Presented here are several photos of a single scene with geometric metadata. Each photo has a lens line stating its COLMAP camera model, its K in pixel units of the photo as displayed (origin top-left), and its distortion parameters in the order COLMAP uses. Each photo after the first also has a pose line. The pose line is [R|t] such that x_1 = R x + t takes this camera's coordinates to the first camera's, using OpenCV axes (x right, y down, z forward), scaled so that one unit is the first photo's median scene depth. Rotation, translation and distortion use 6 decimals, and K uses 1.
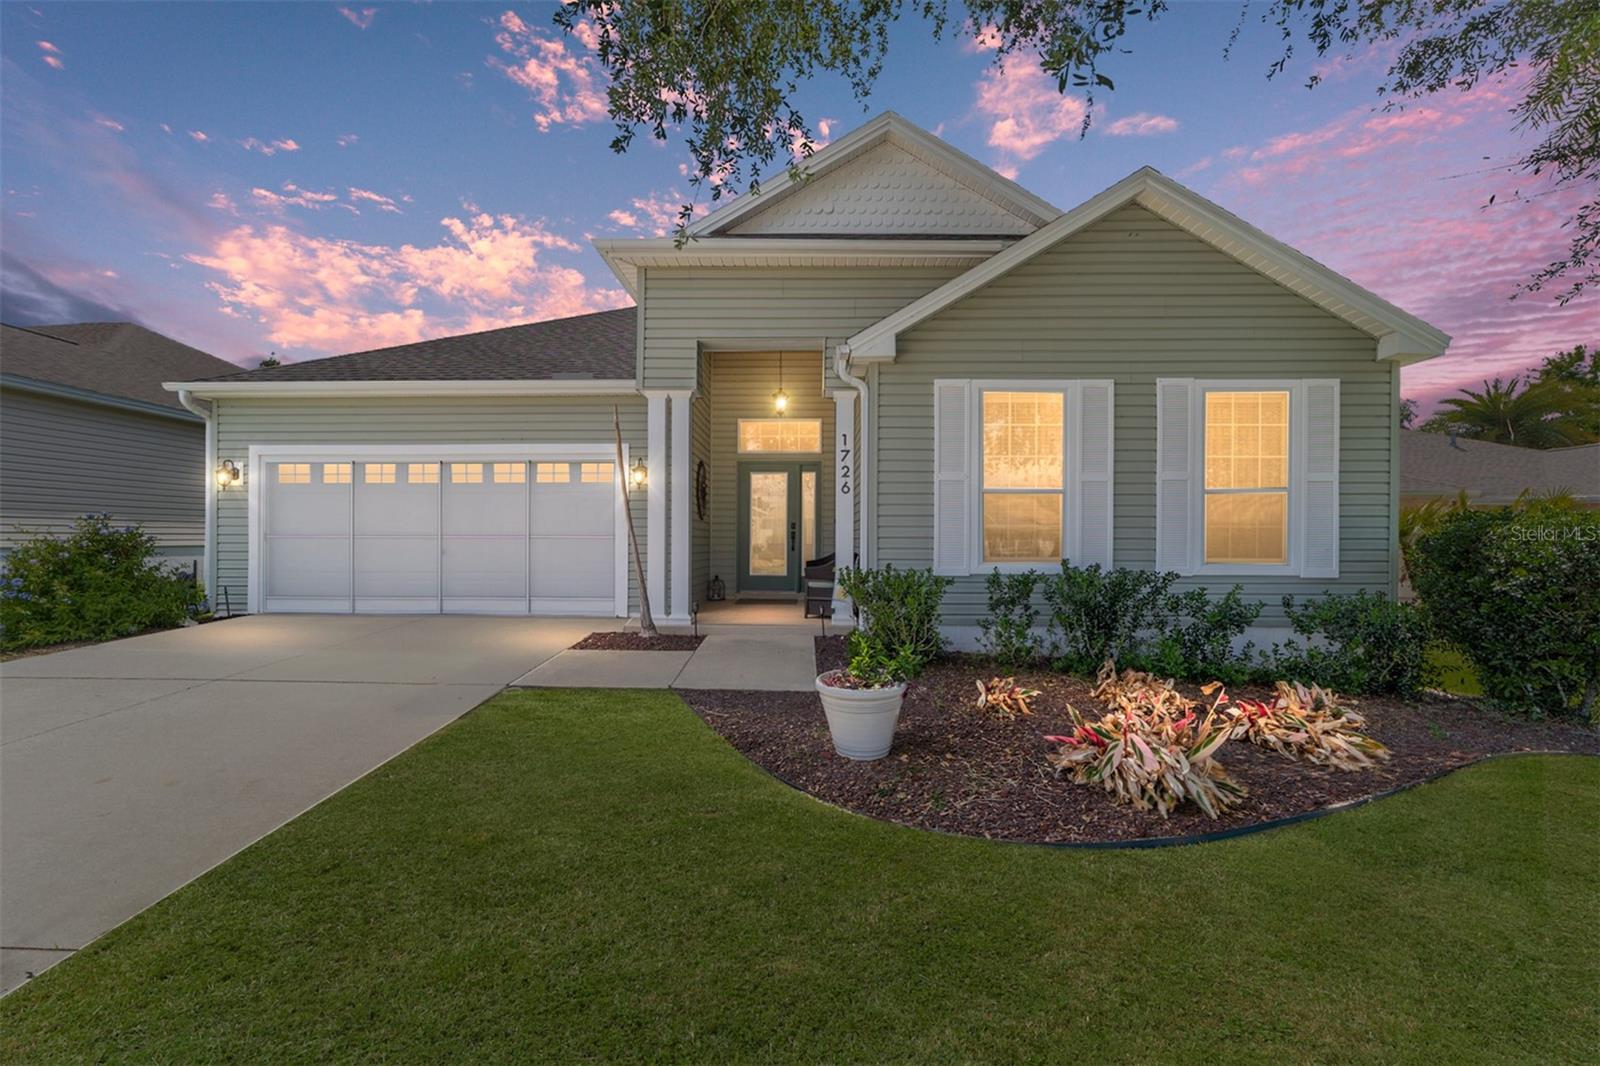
lens RADIAL K [[619.0, 0, 801.9], [0, 619.0, 538.4], [0, 0, 1]] dist [-0.011912, 0.006358]
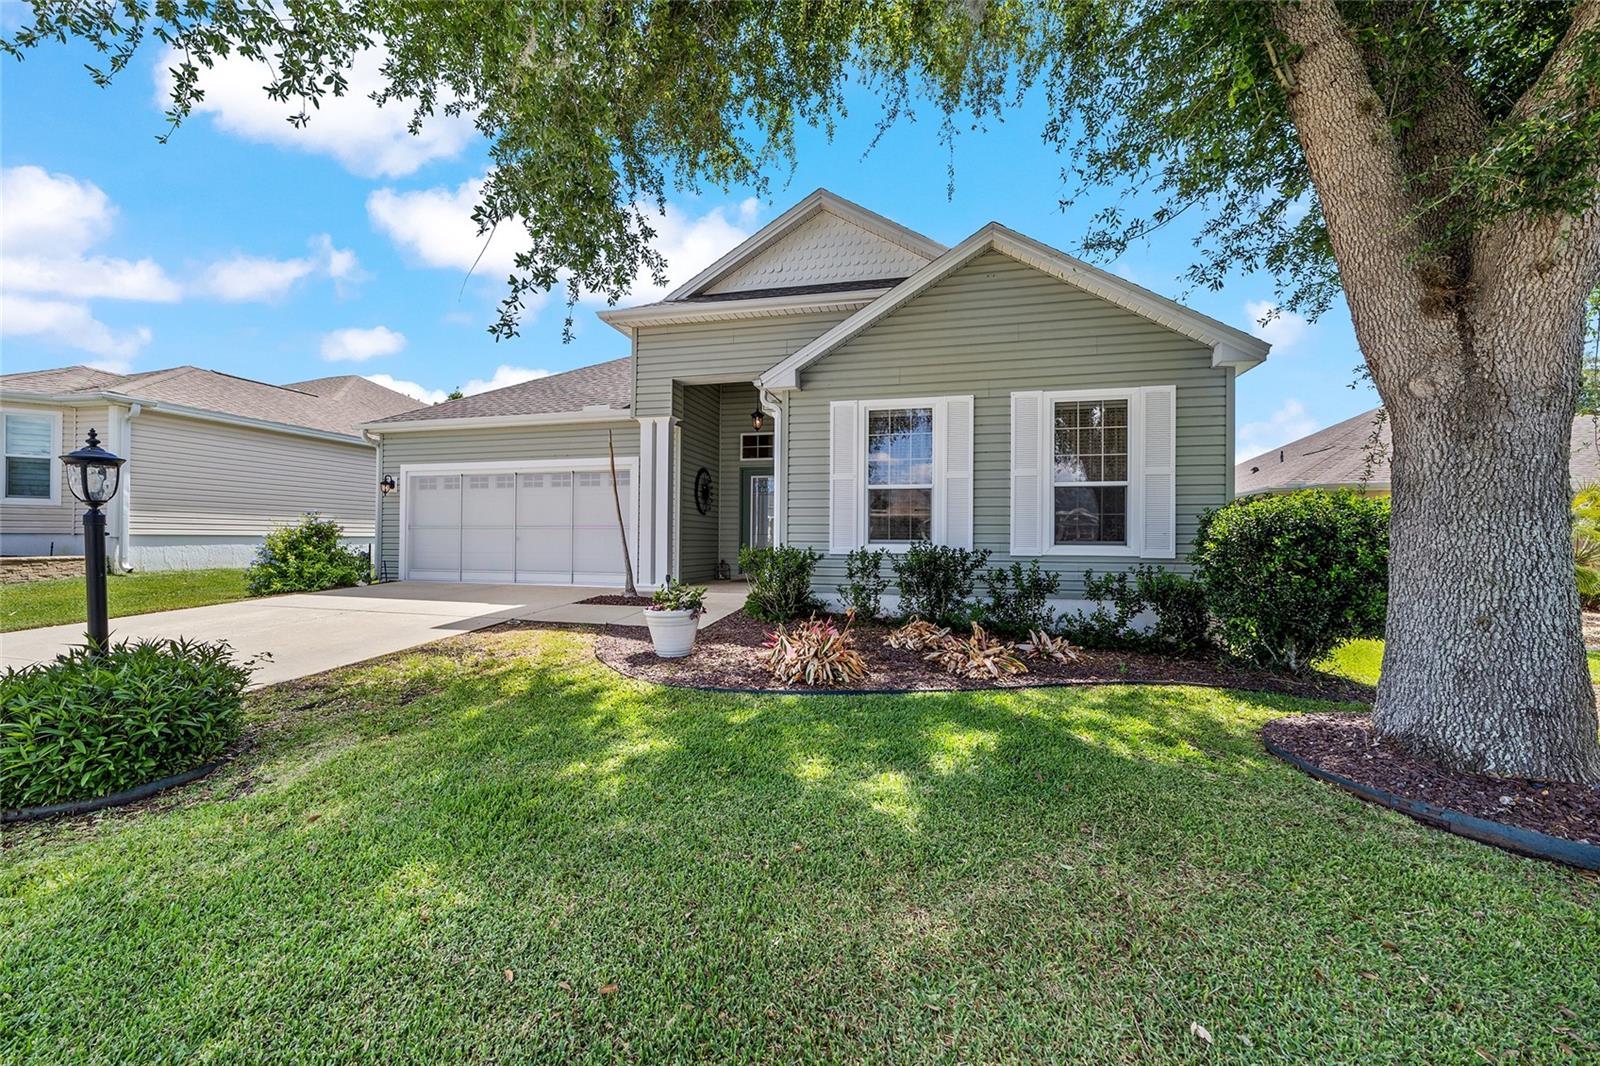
lens RADIAL K [[619.0, 0, 800.4], [0, 619.0, 535.3], [0, 0, 1]] dist [-0.011912, 0.006358]
pose [[0.975507, 0.000818, -0.219966, 0.398592], [-0.003113, 0.999944, -0.010086, 0.031269], [0.219946, 0.010524, 0.975455, -0.244451]]
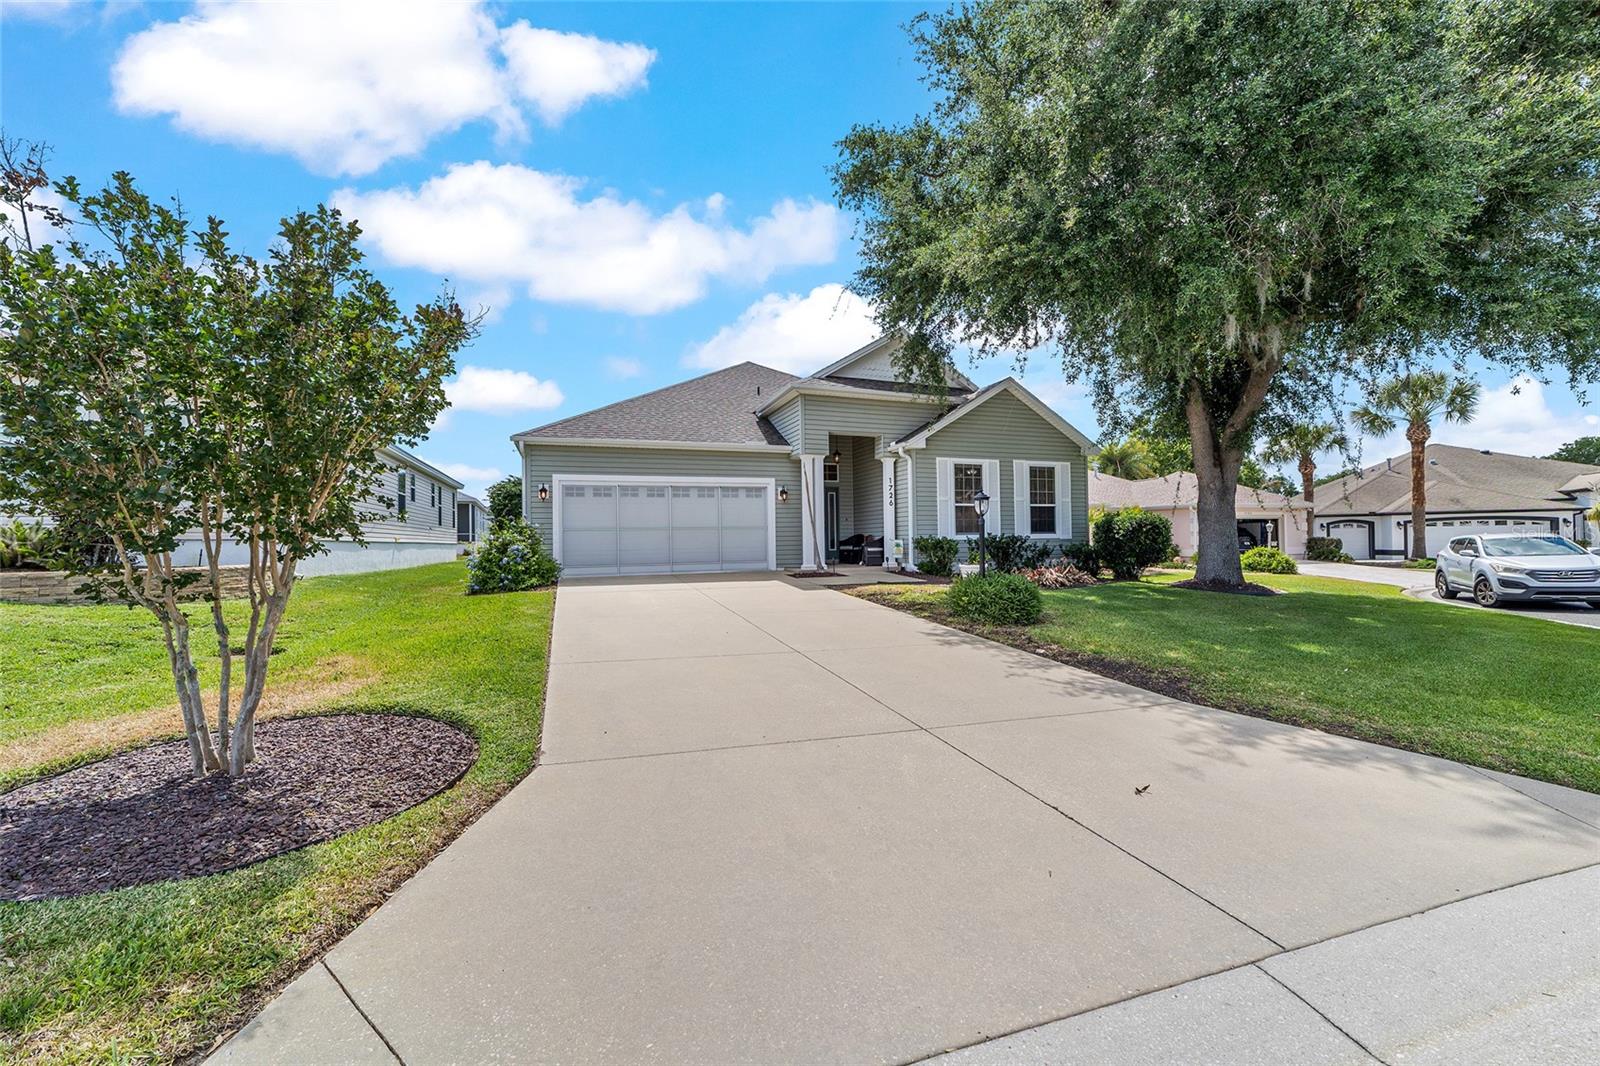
lens RADIAL K [[619.0, 0, 809.4], [0, 619.0, 537.7], [0, 0, 1]] dist [-0.011912, 0.006358]
pose [[0.925946, -0.016227, 0.377307, -1.027908], [0.020693, 0.999756, -0.007785, 0.051264], [-0.377088, 0.015016, 0.926056, -0.901909]]
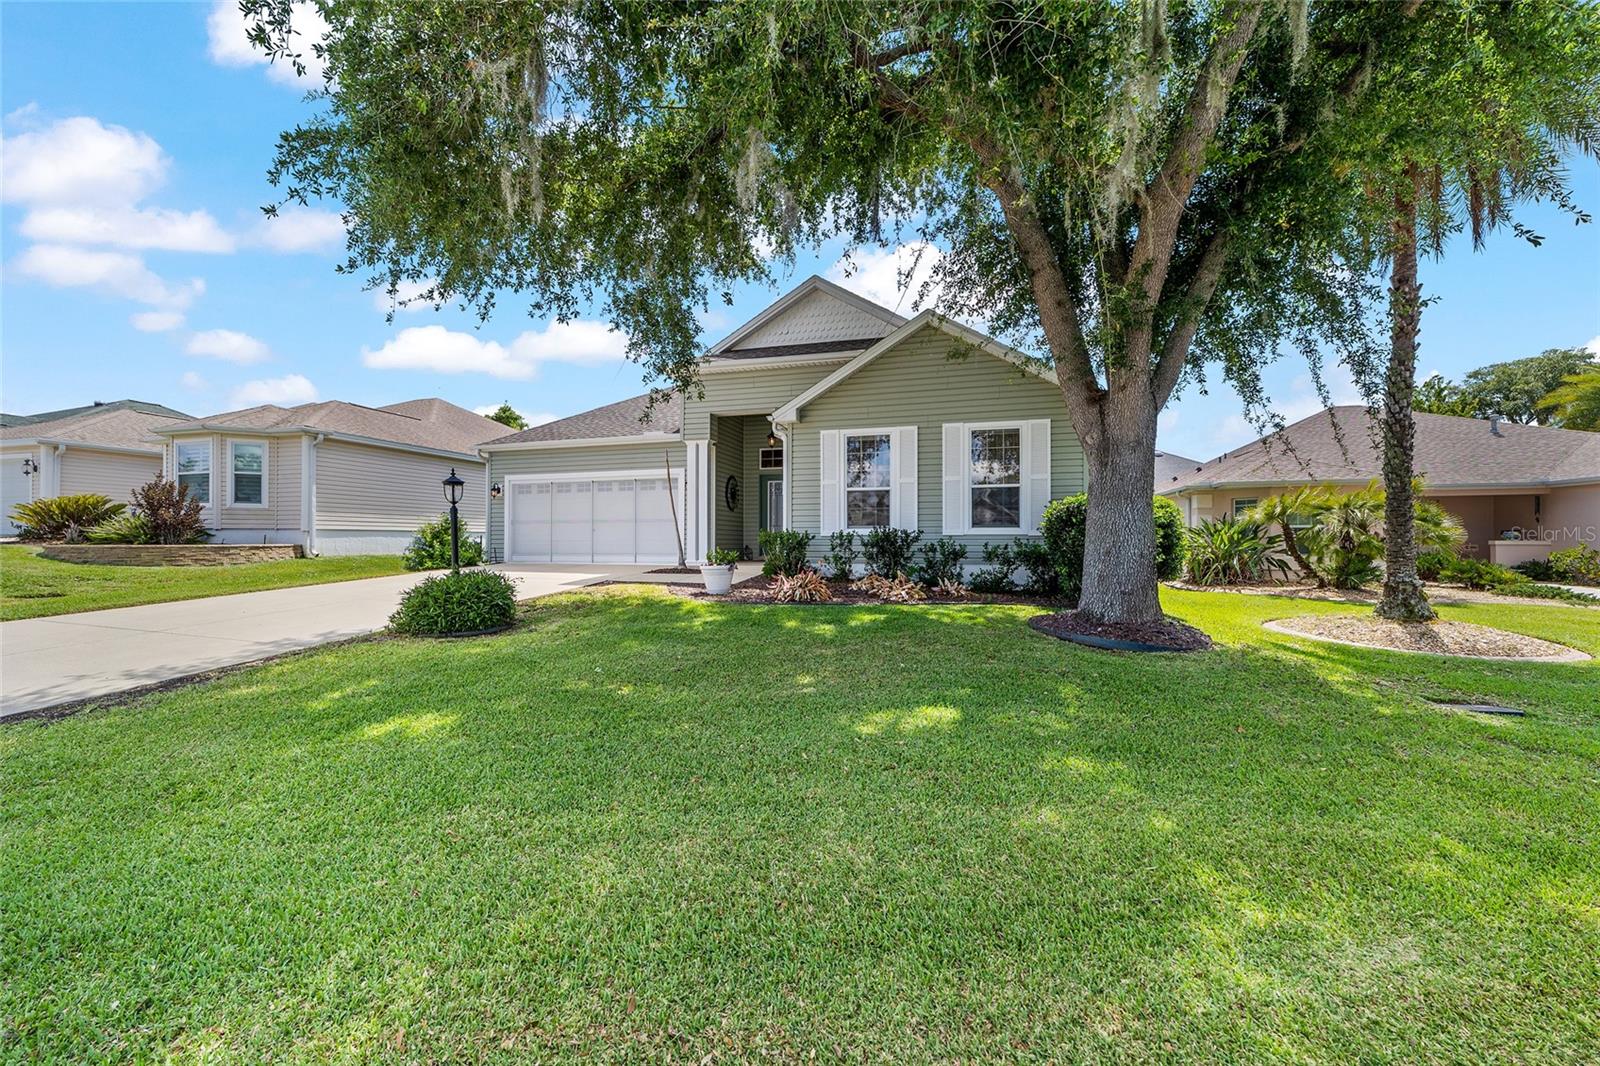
lens RADIAL K [[619.0, 0, 800.6], [0, 619.0, 533.5], [0, 0, 1]] dist [-0.011912, 0.006358]
pose [[0.967198, -0.007466, -0.253912, 0.571600], [0.004268, 0.999905, -0.013143, 0.069984], [0.253986, 0.011628, 0.967138, -0.740674]]
